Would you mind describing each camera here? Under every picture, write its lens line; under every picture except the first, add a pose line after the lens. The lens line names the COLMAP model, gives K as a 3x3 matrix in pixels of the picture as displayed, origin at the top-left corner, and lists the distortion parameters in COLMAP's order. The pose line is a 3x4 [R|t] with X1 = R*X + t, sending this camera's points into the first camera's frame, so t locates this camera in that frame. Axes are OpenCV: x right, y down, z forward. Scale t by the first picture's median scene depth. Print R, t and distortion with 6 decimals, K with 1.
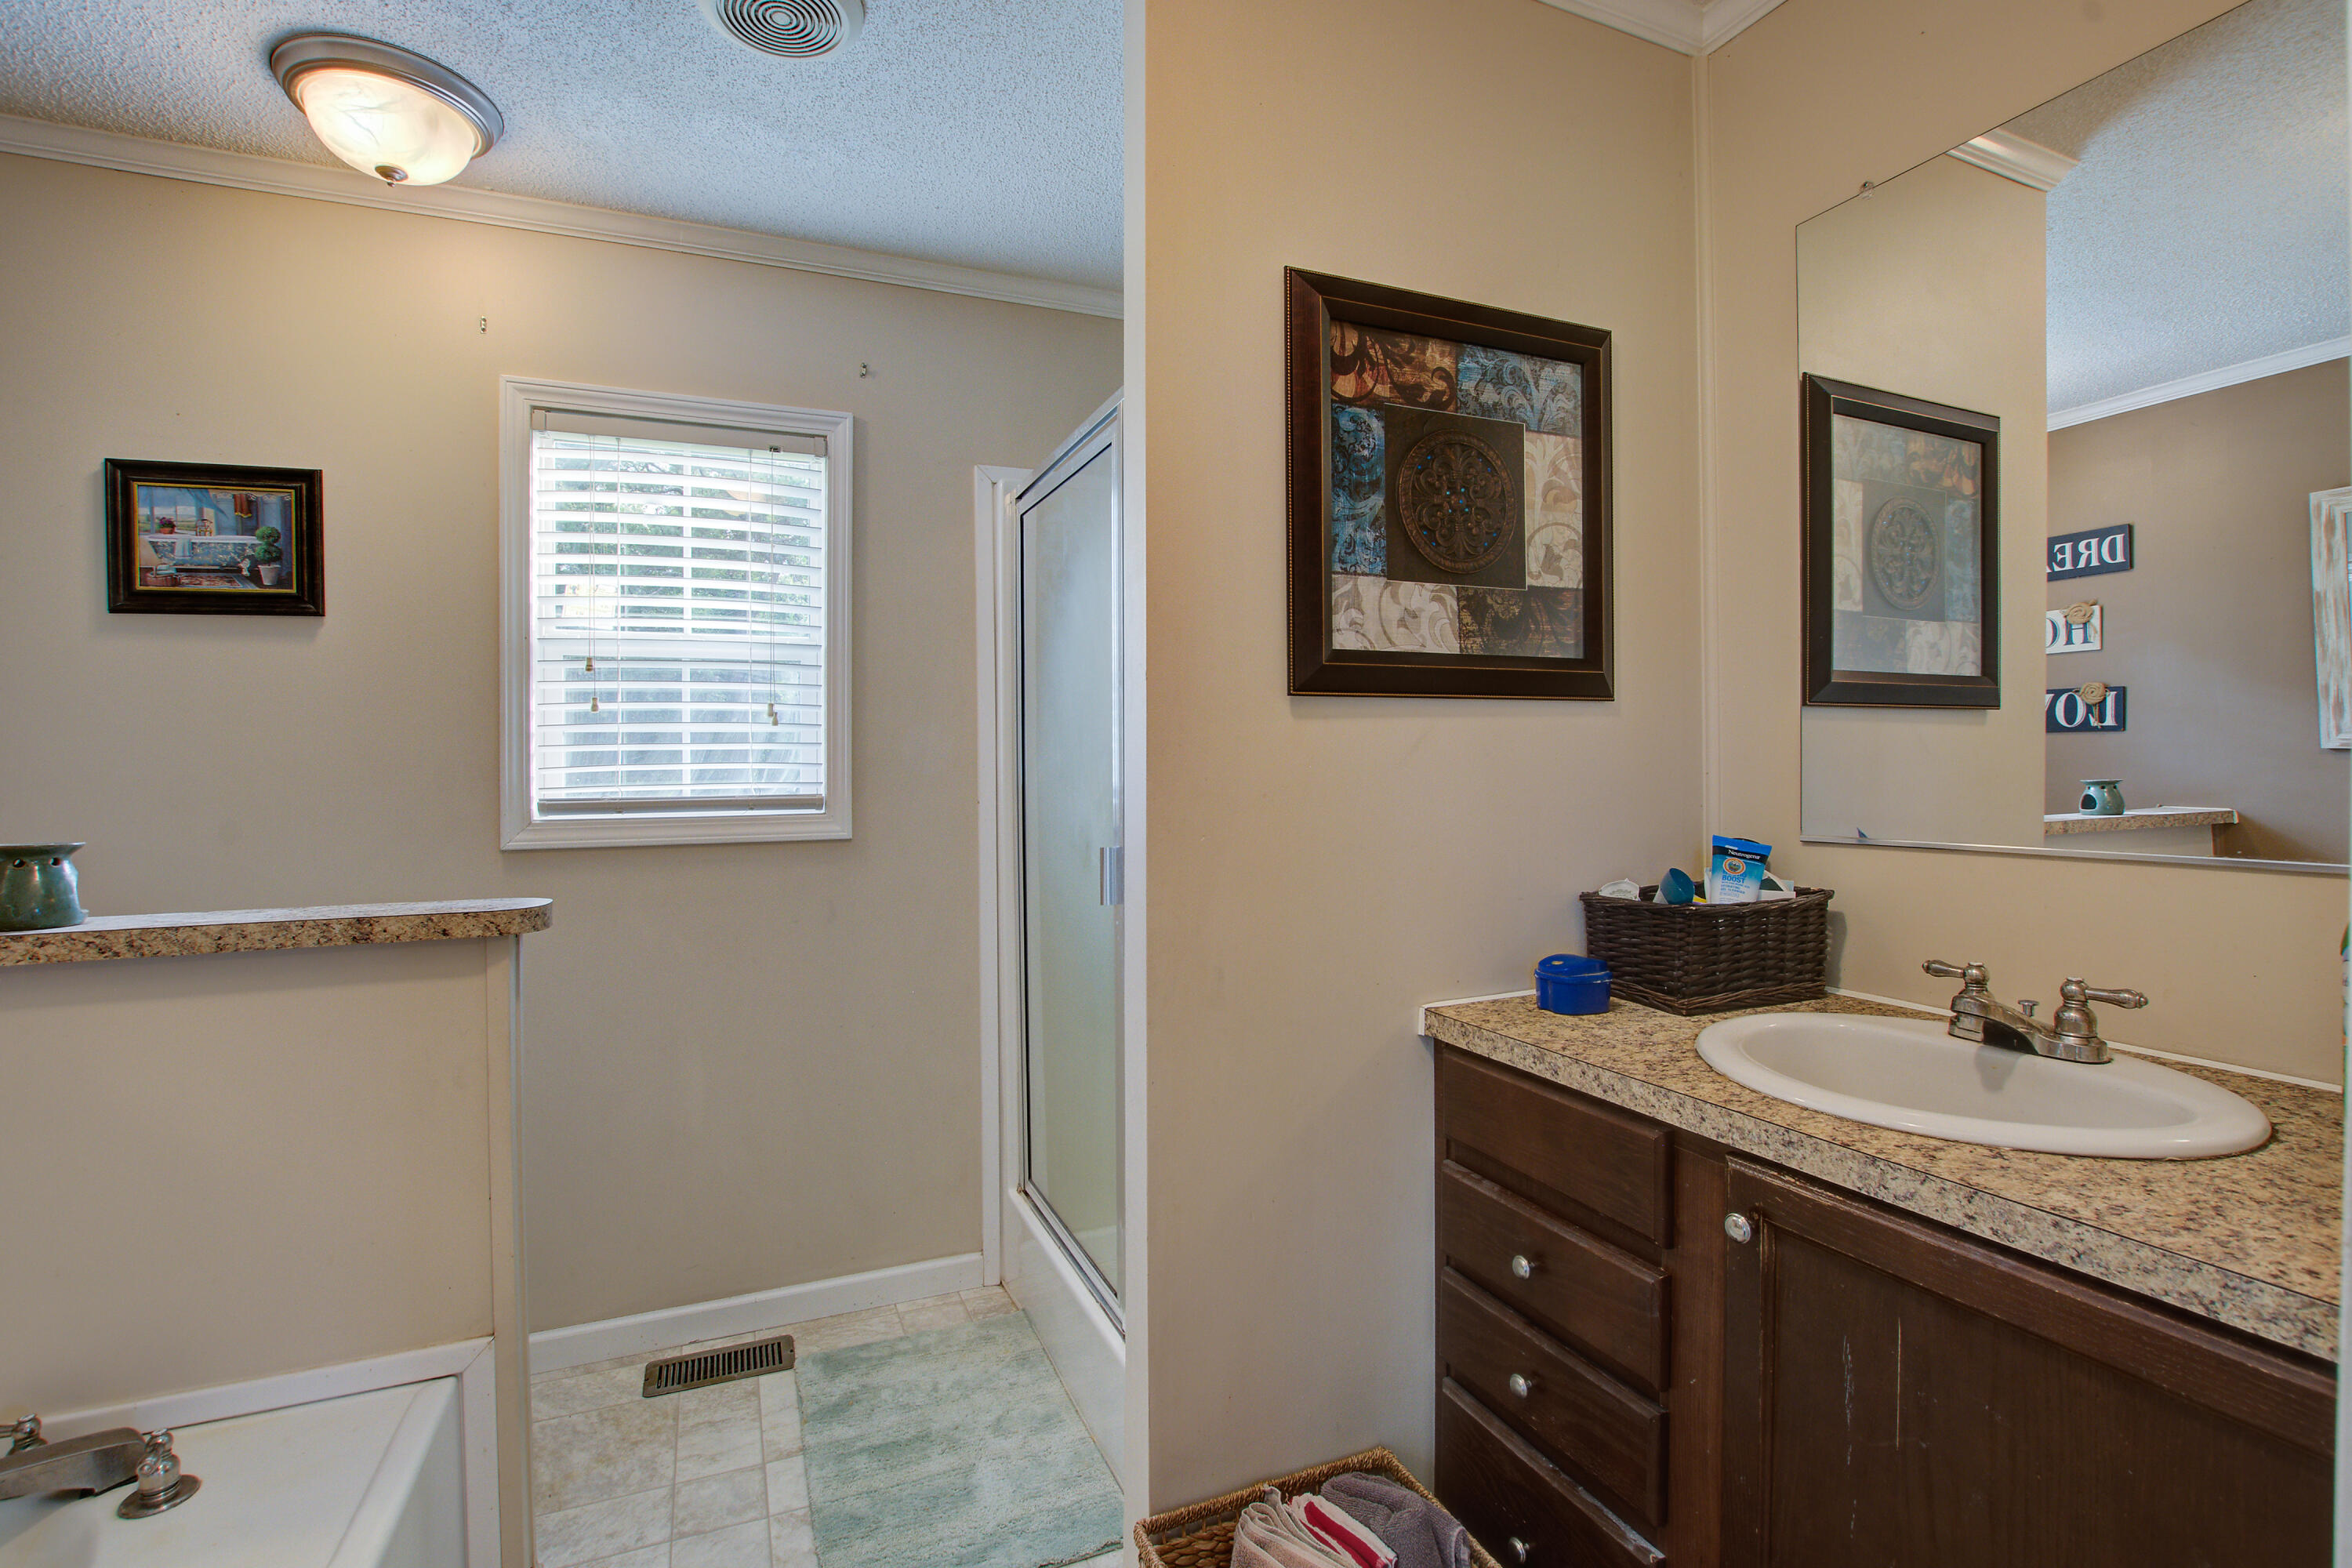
lens RADIAL K [[1072.6, 0, 1174.4], [0, 1072.6, 786.7], [0, 0, 1]] dist [-0.020393, 0.005951]
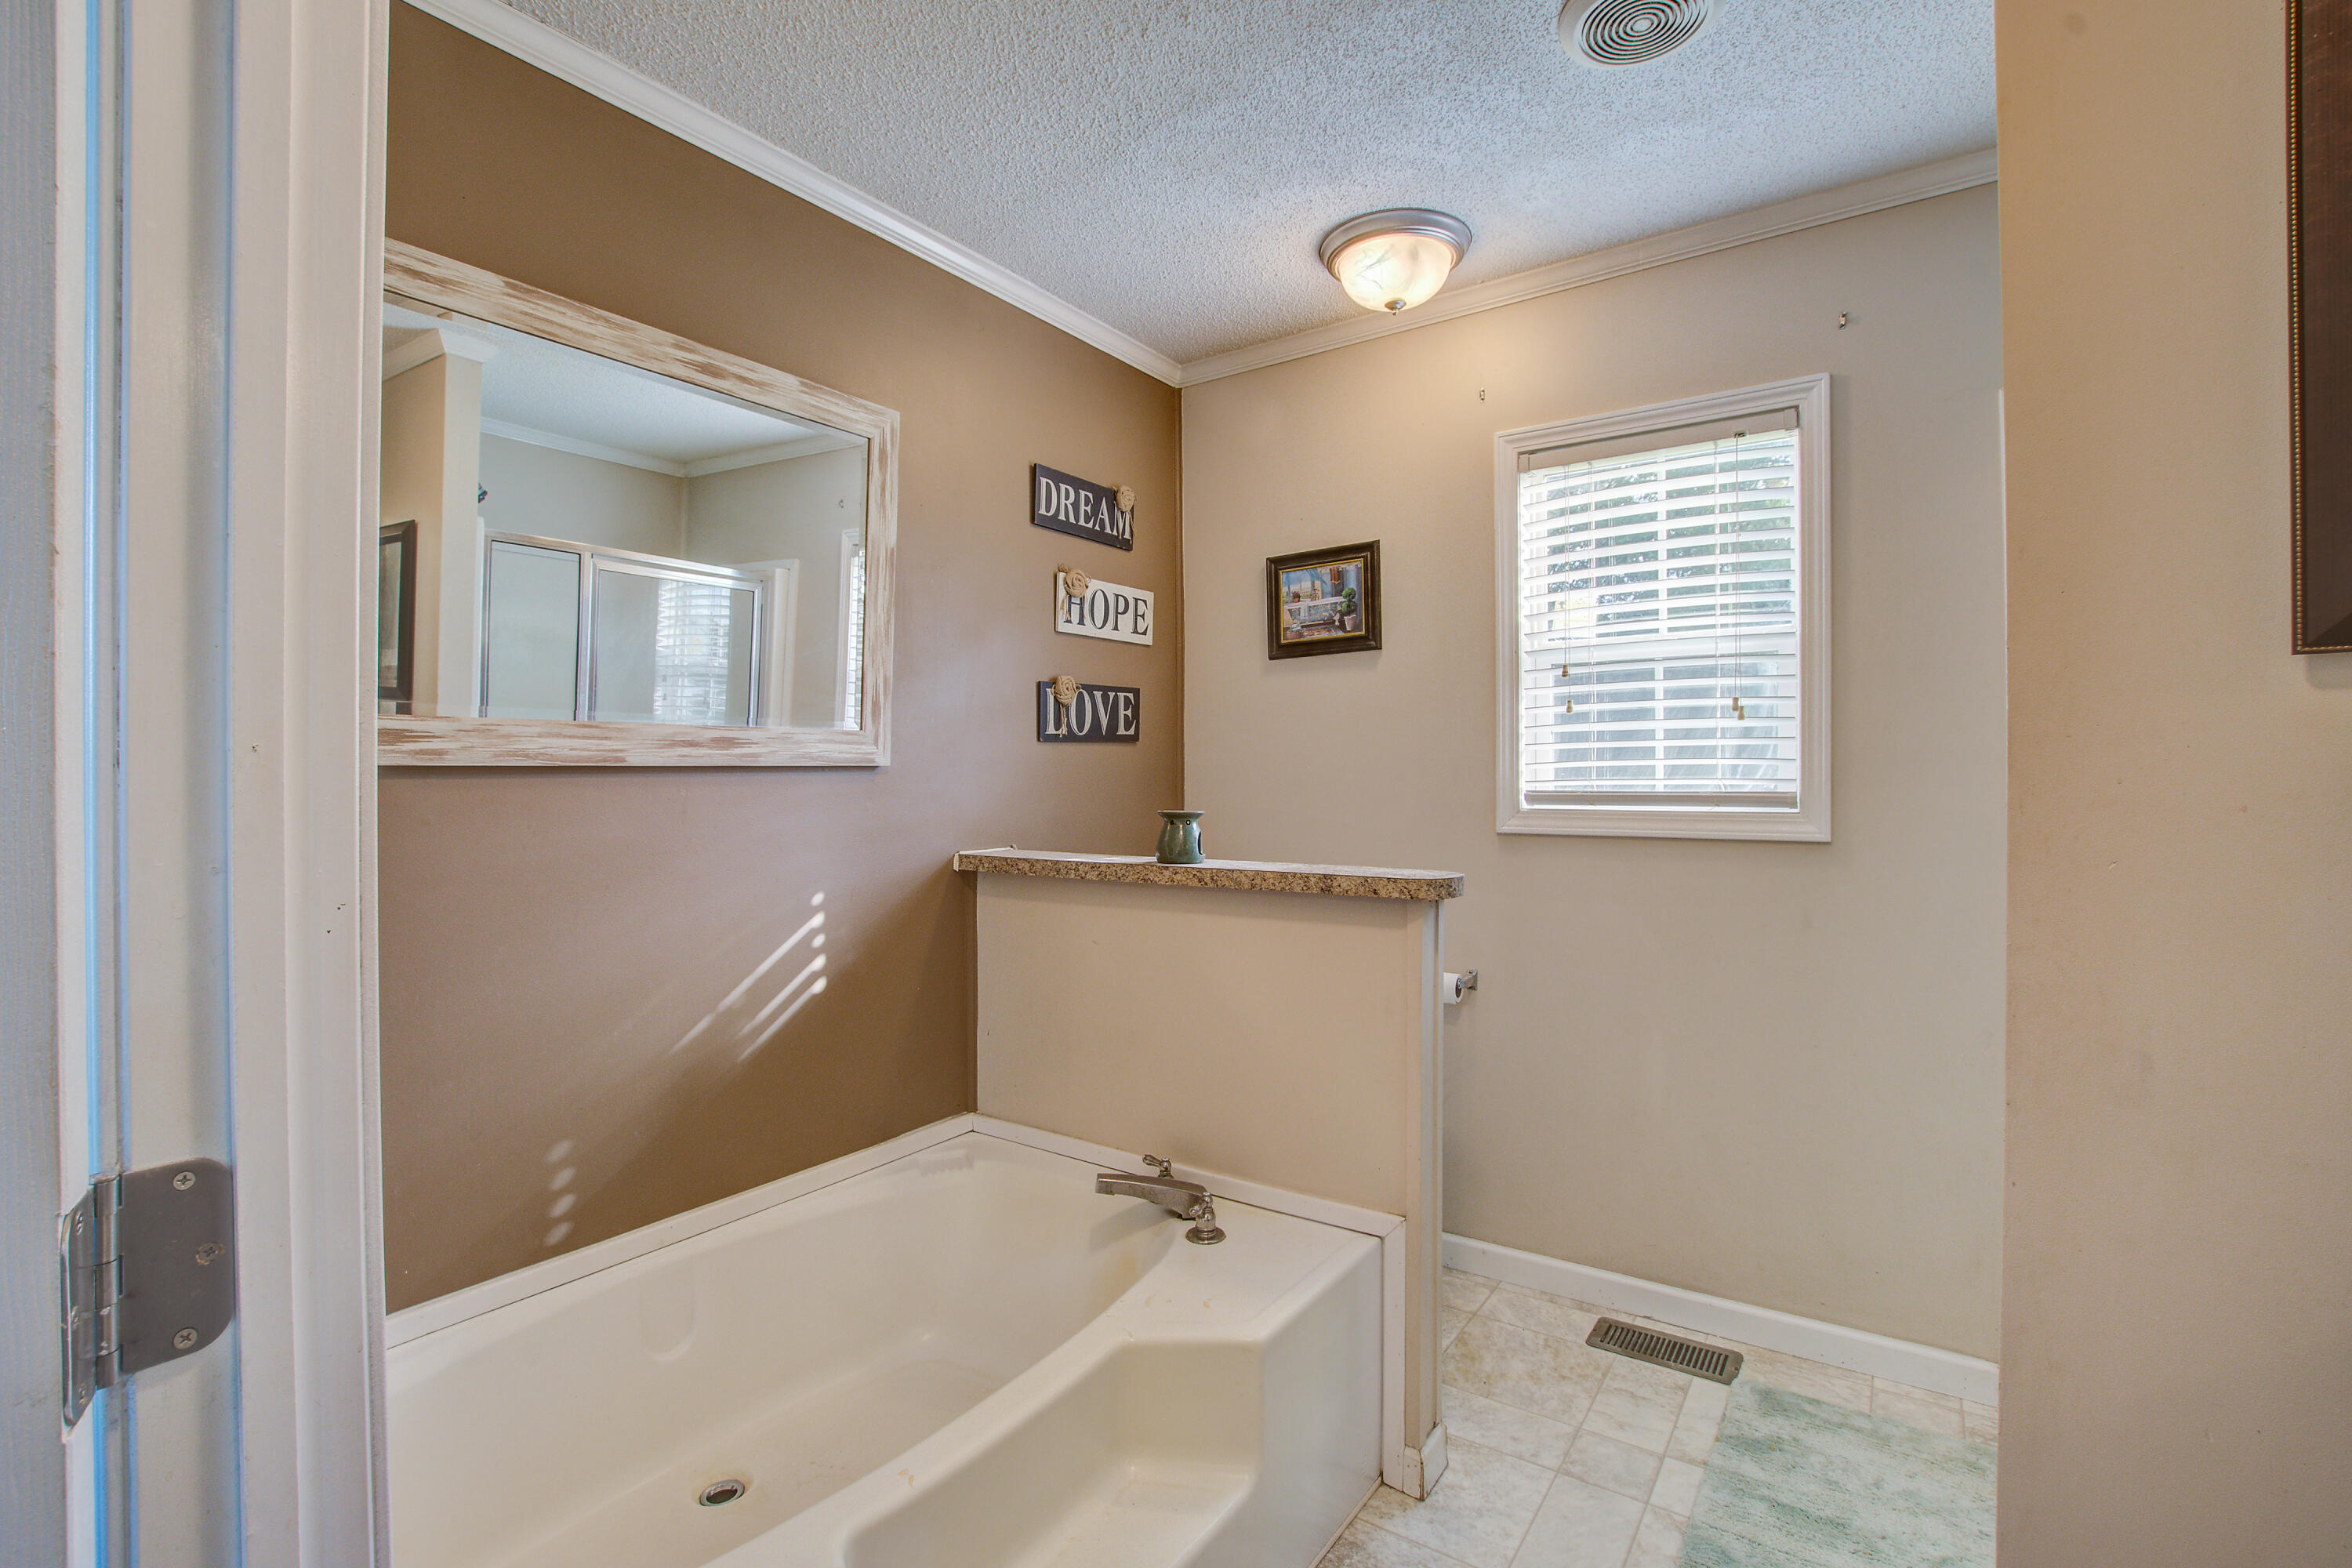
lens RADIAL K [[1051.1, 0, 1176.2], [0, 1051.1, 780.4], [0, 0, 1]] dist [-0.019855, 0.005835]
pose [[0.552390, 0.013899, -0.833470, 0.147319], [-0.013889, 0.999876, 0.007469, -0.002662], [0.833470, 0.007450, 0.552515, 0.057168]]
